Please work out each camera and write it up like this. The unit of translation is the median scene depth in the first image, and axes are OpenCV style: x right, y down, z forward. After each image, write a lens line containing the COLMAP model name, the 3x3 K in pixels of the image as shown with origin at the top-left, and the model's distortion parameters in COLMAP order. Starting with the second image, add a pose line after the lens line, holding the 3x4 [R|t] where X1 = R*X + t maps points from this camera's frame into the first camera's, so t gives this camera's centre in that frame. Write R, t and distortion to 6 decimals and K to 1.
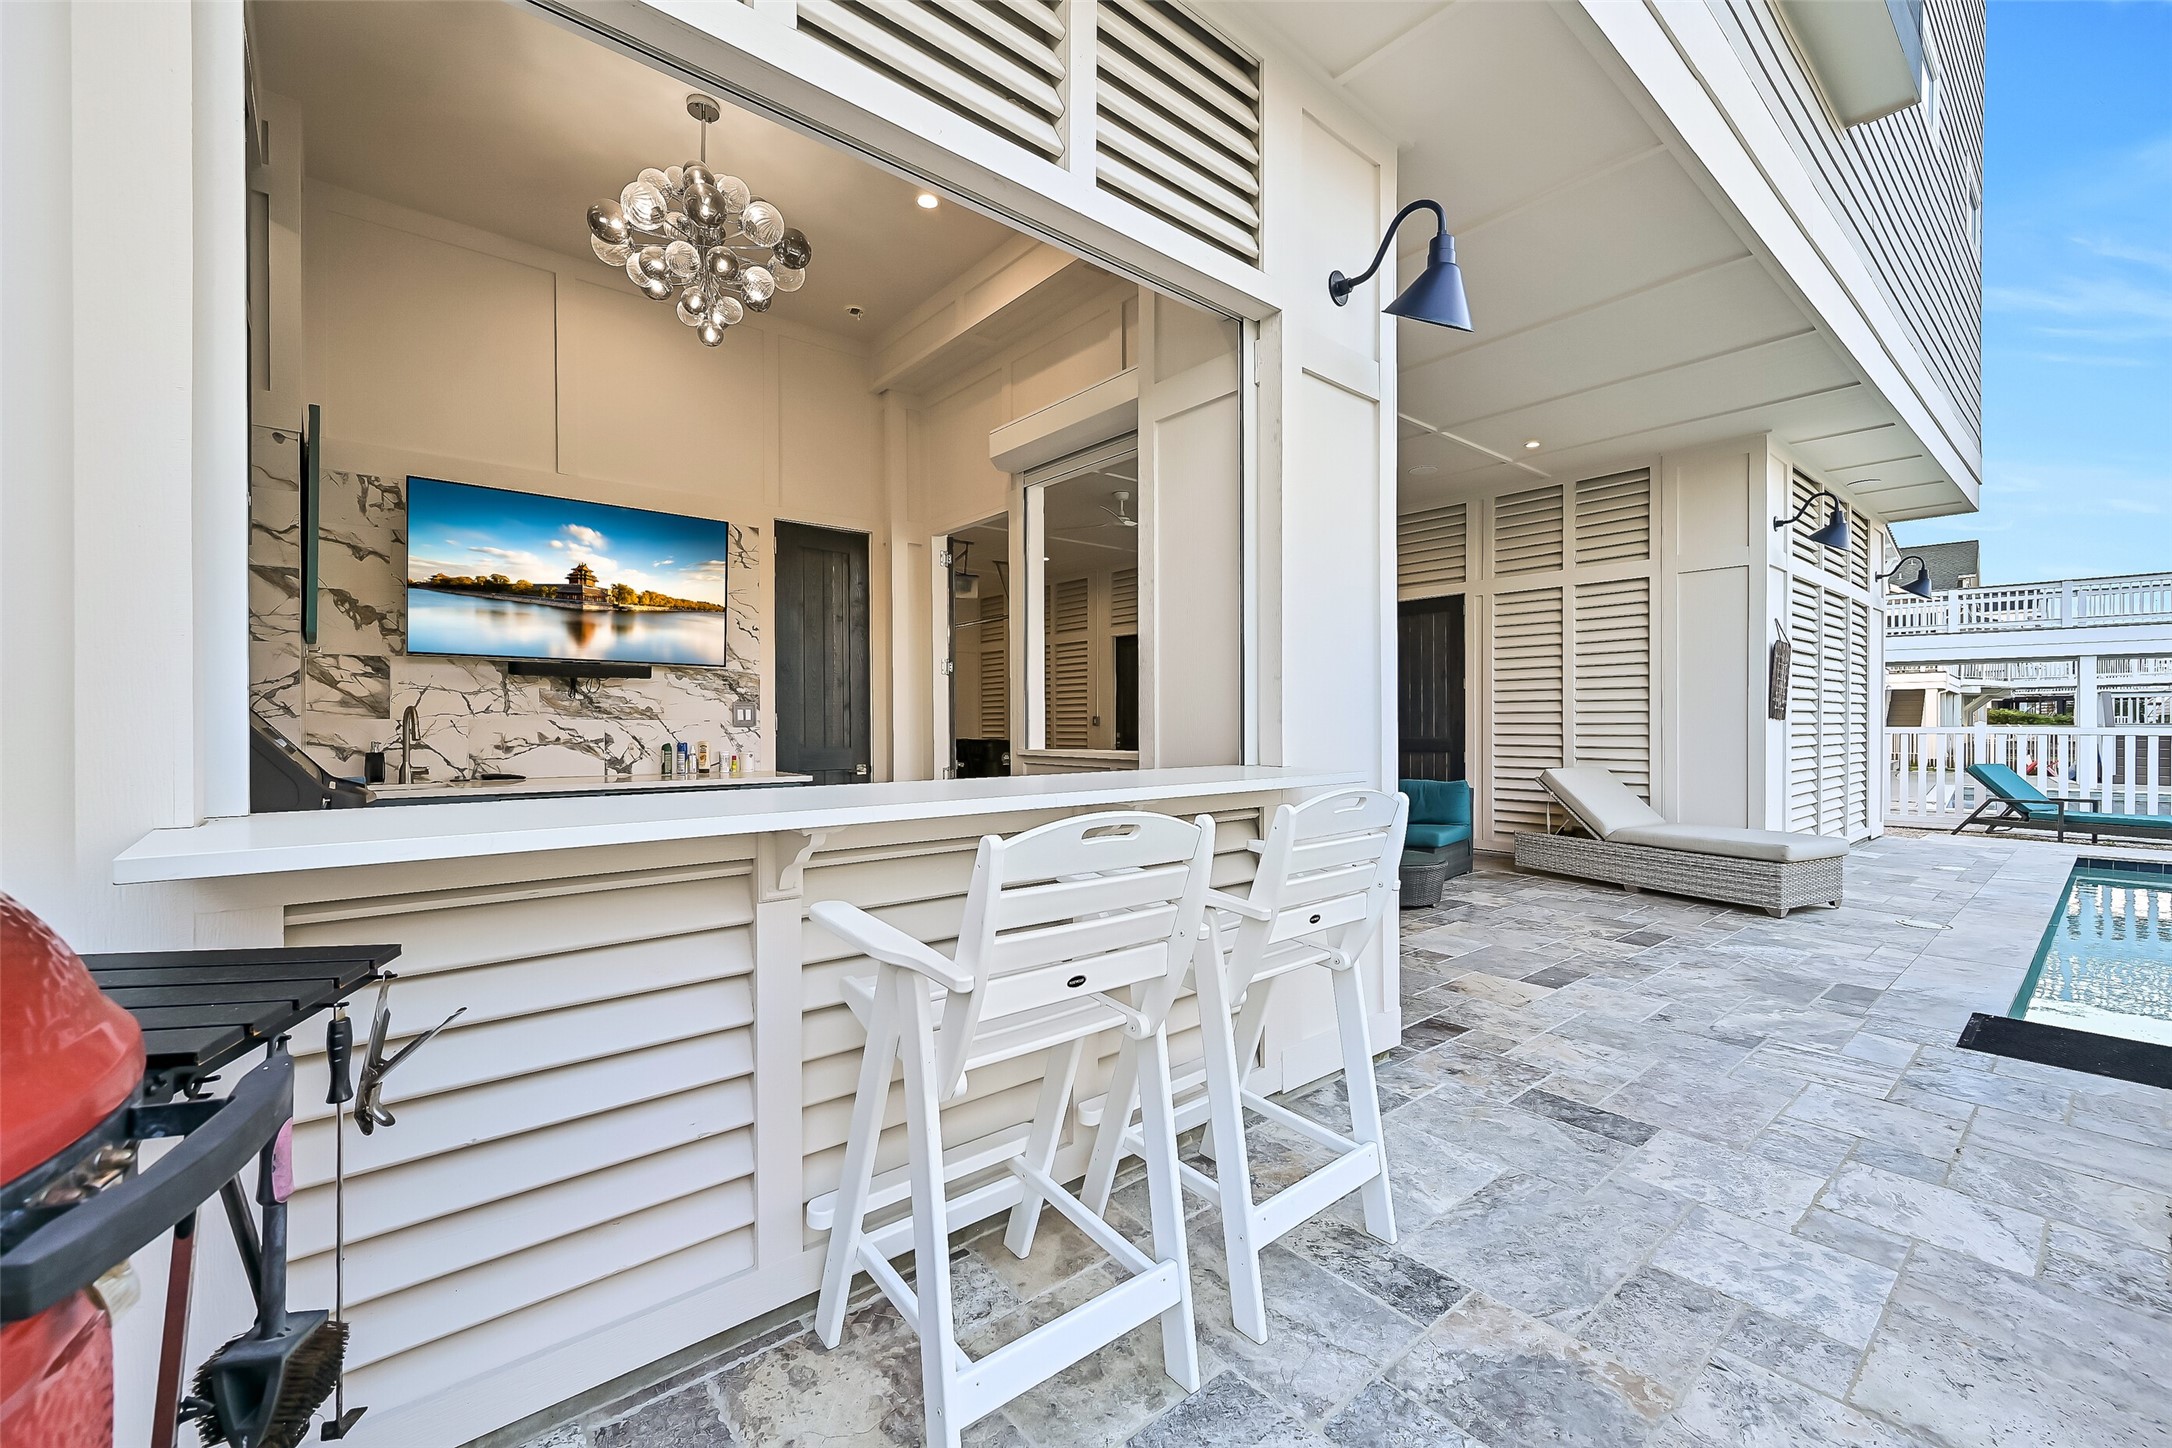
lens RADIAL K [[873.4, 0, 1086.0], [0, 873.4, 724.0], [0, 0, 1]] dist [-0.001495, -0.000461]
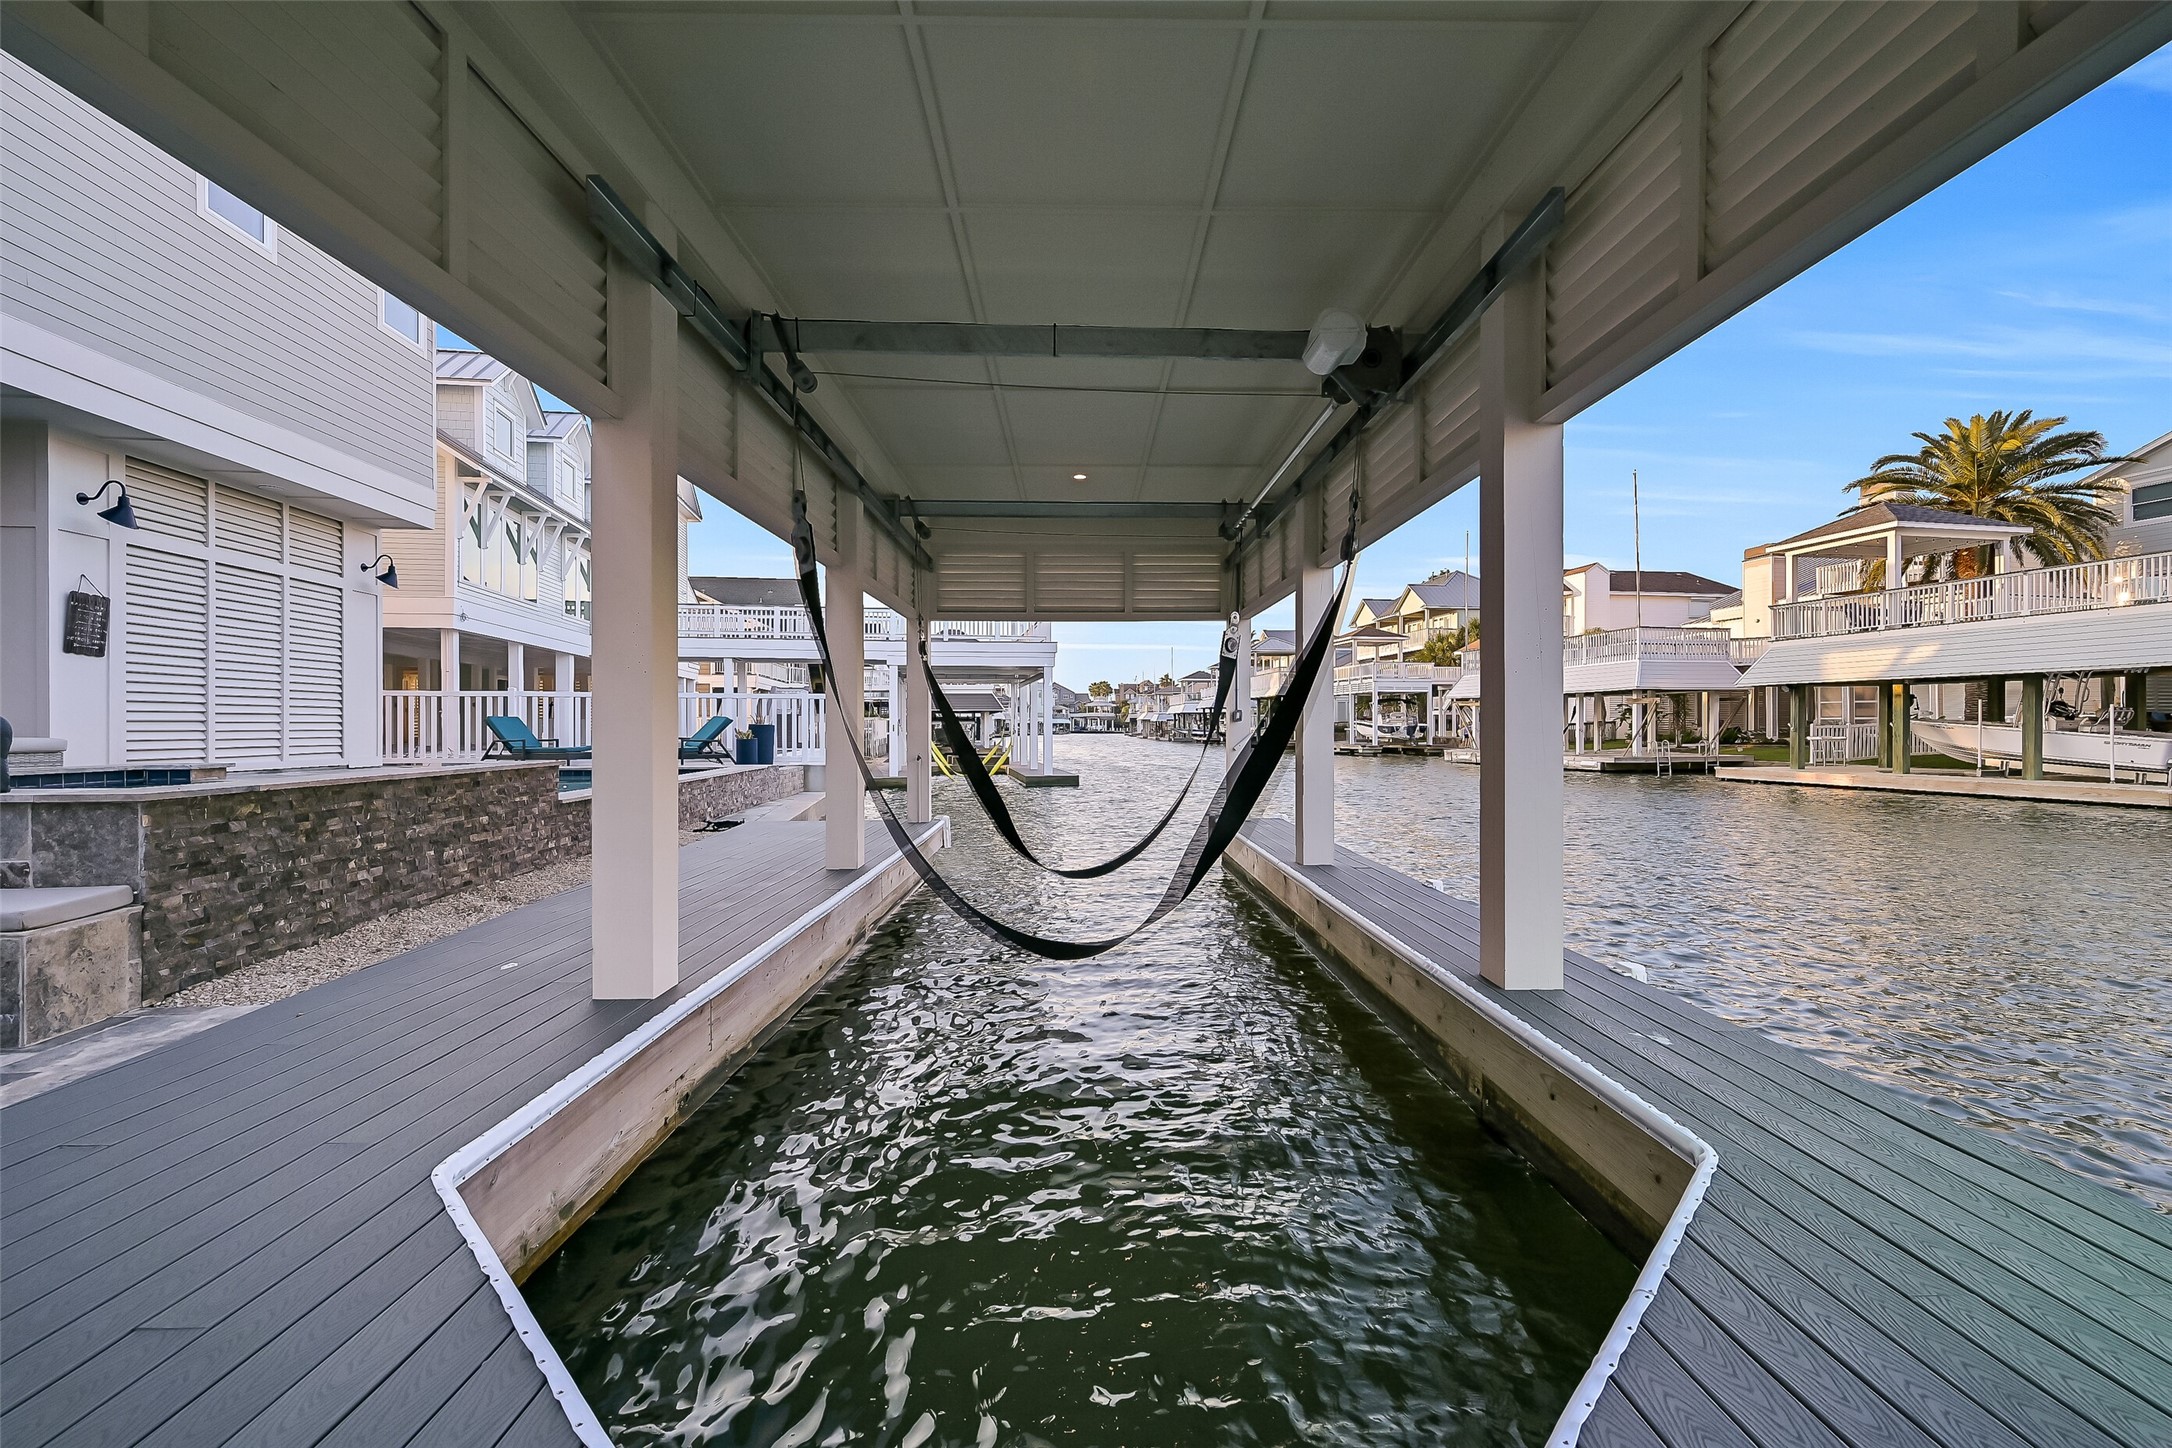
lens RADIAL K [[943.0, 0, 1081.4], [0, 943.0, 728.4], [0, 0, 1]] dist [0.011392, 0.000854]
pose [[0.577294, -0.001180, 0.816535, 0.441134], [0.002698, 0.999996, -0.000462, 0.093665], [-0.816532, 0.002470, 0.577295, -0.853549]]
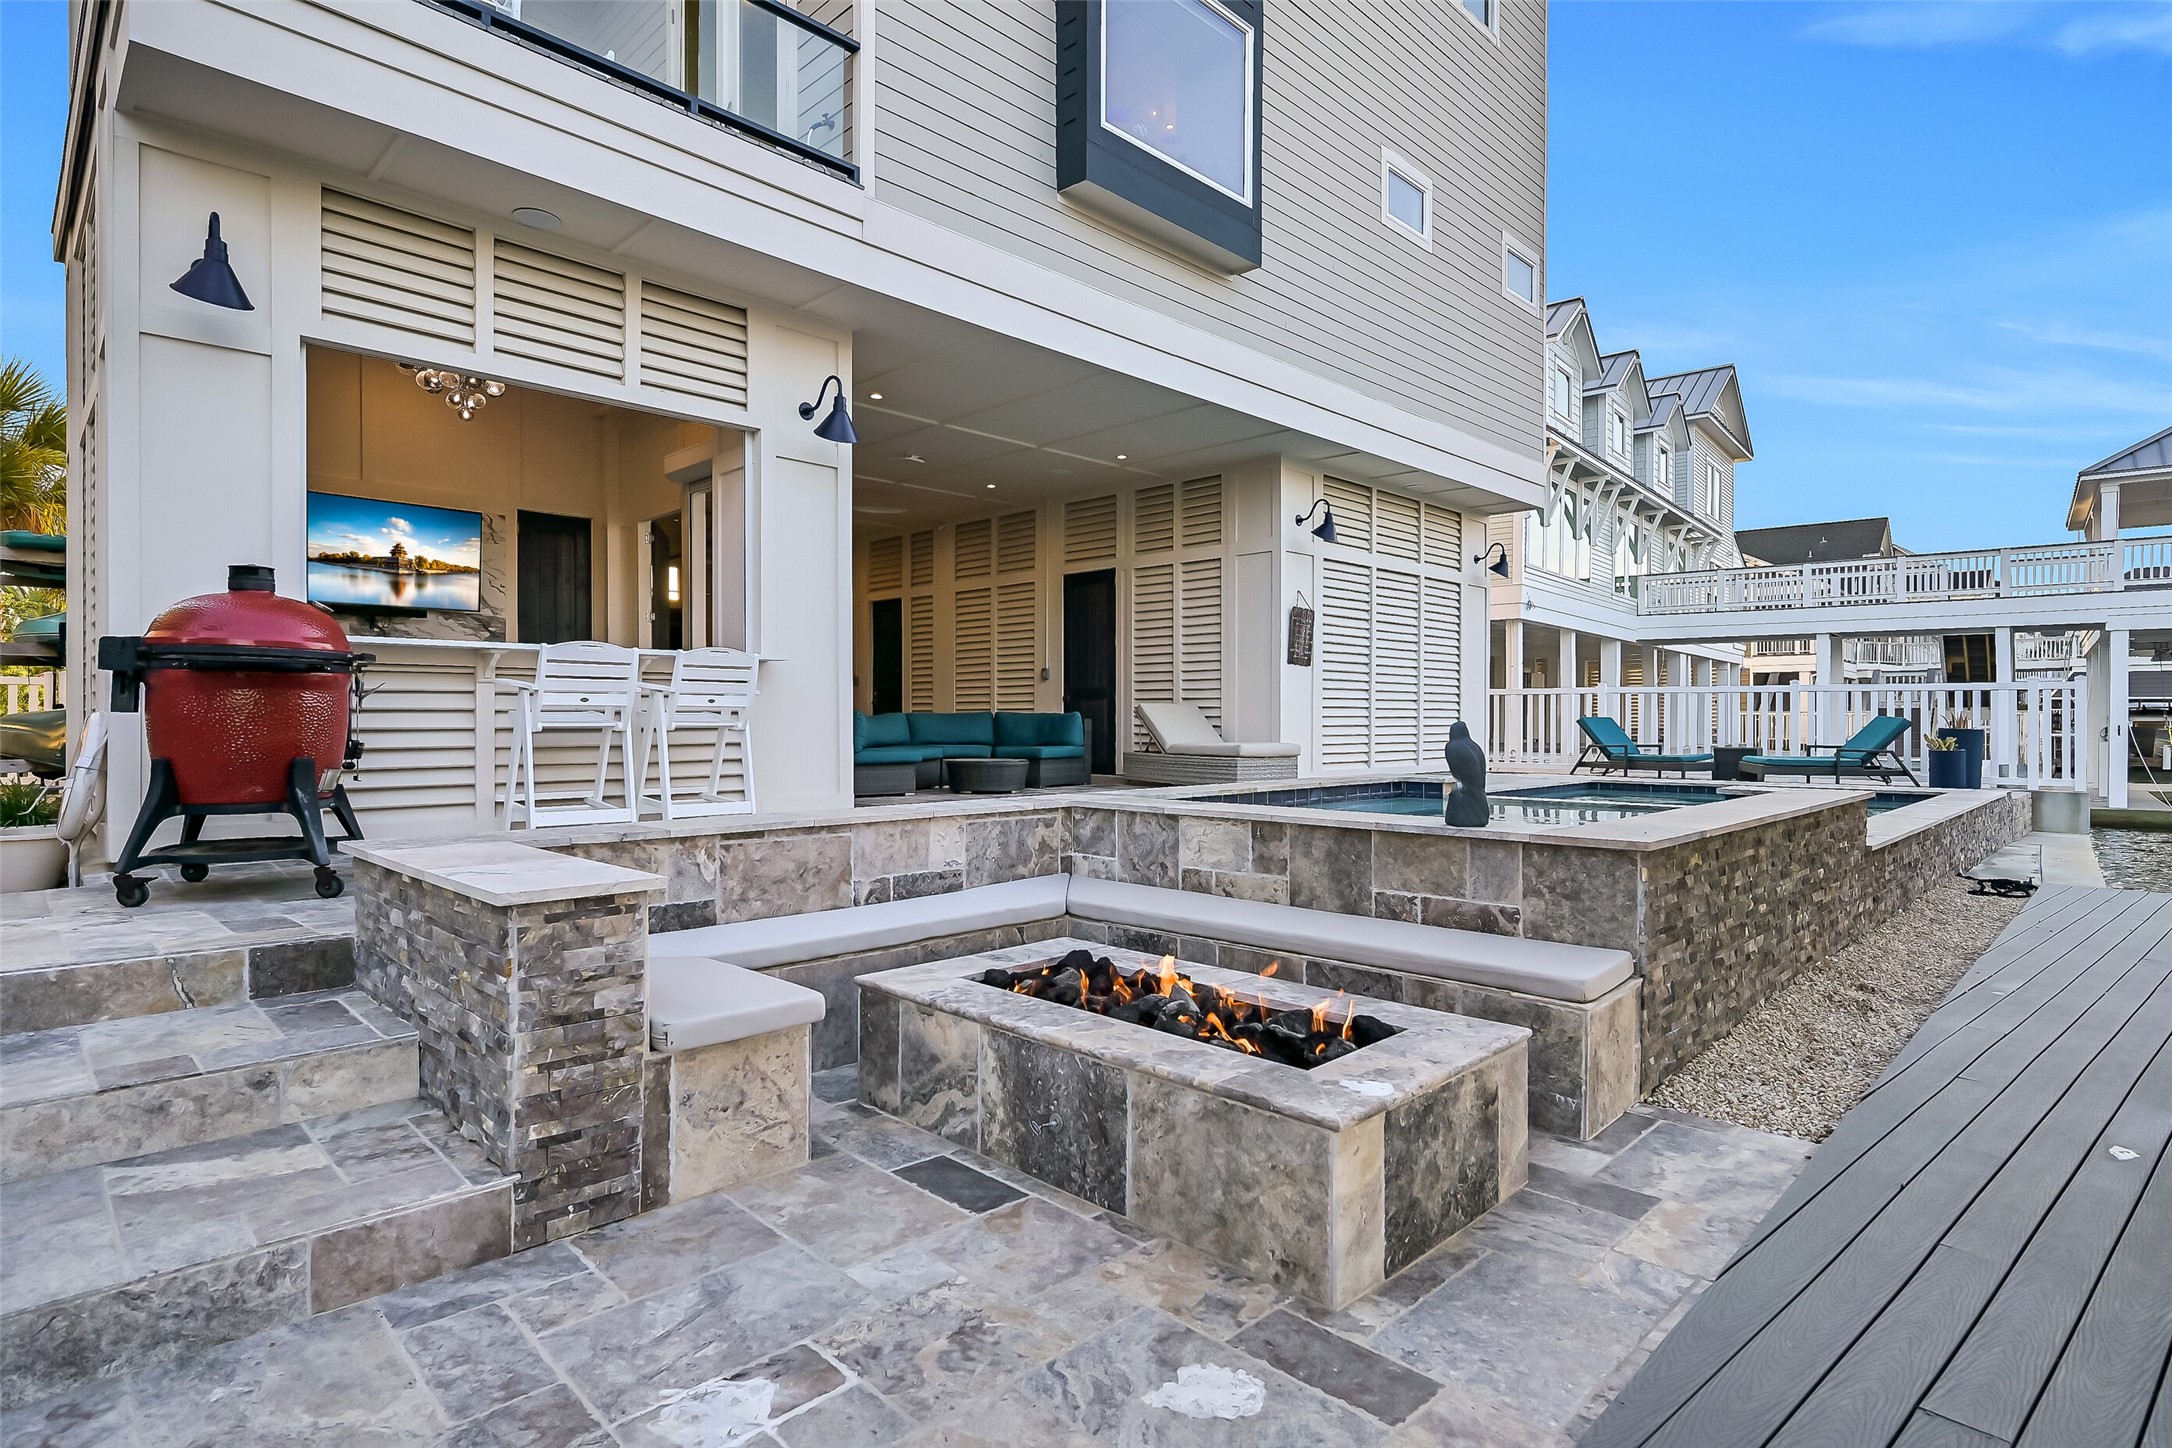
lens RADIAL K [[1106.0, 0, 1089.9], [0, 1106.0, 721.7], [0, 0, 1]] dist [0.000054, 0.000083]
pose [[0.996069, 0.002888, 0.088530, 0.283523], [-0.002788, 0.999995, -0.001252, 0.076197], [-0.088533, 0.001001, 0.996073, -0.601596]]
